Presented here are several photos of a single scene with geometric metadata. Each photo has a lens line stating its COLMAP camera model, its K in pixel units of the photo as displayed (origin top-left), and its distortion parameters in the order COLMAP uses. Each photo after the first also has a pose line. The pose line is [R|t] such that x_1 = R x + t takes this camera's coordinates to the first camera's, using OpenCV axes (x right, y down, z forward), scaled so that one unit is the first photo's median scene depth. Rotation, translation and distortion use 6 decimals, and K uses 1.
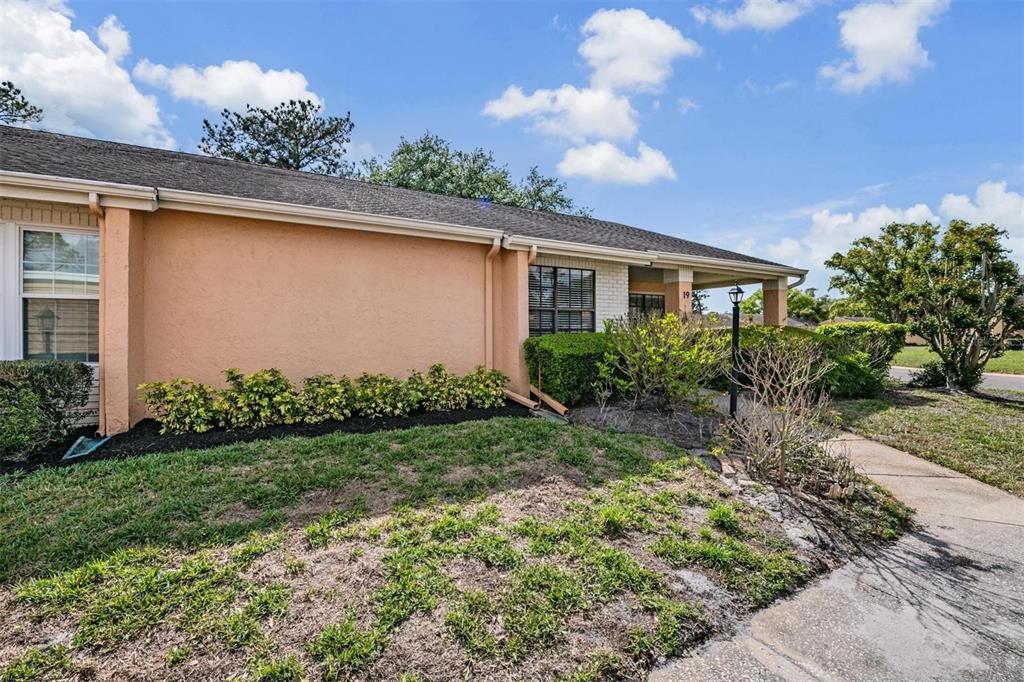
lens RADIAL K [[432.7, 0, 499.2], [0, 432.7, 332.4], [0, 0, 1]] dist [-0.008595, -0.000088]
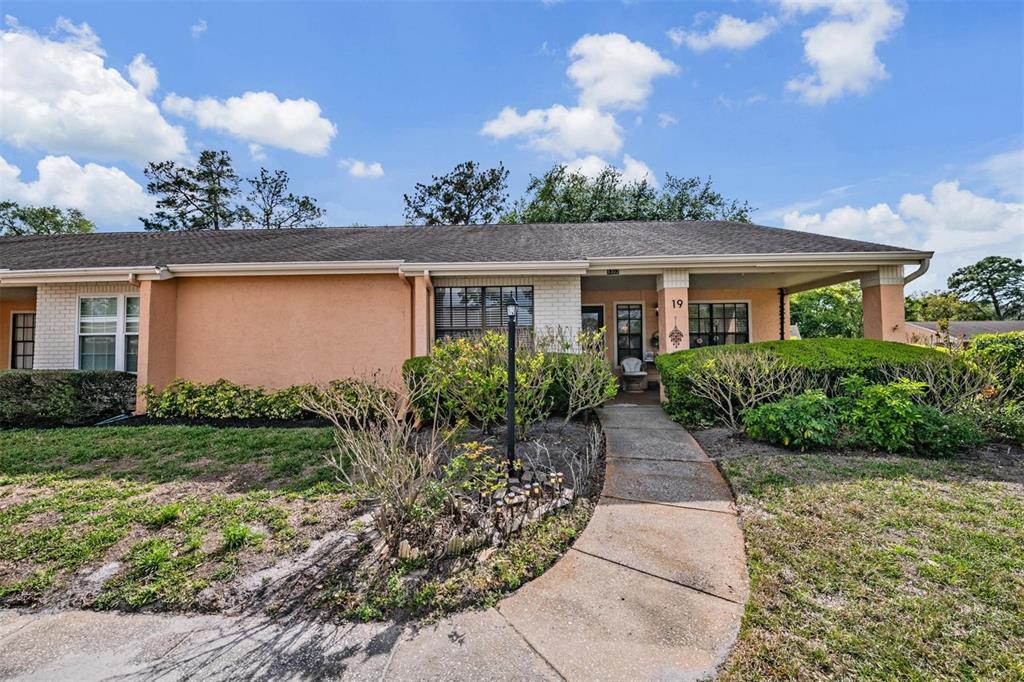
lens RADIAL K [[423.6, 0, 560.9], [0, 423.6, 342.2], [0, 0, 1]] dist [-0.003788, -0.000264]
pose [[0.847402, -0.015201, -0.530734, 1.019263], [0.004910, 0.999772, -0.020794, -0.001499], [0.530929, 0.015015, 0.847283, 0.336855]]
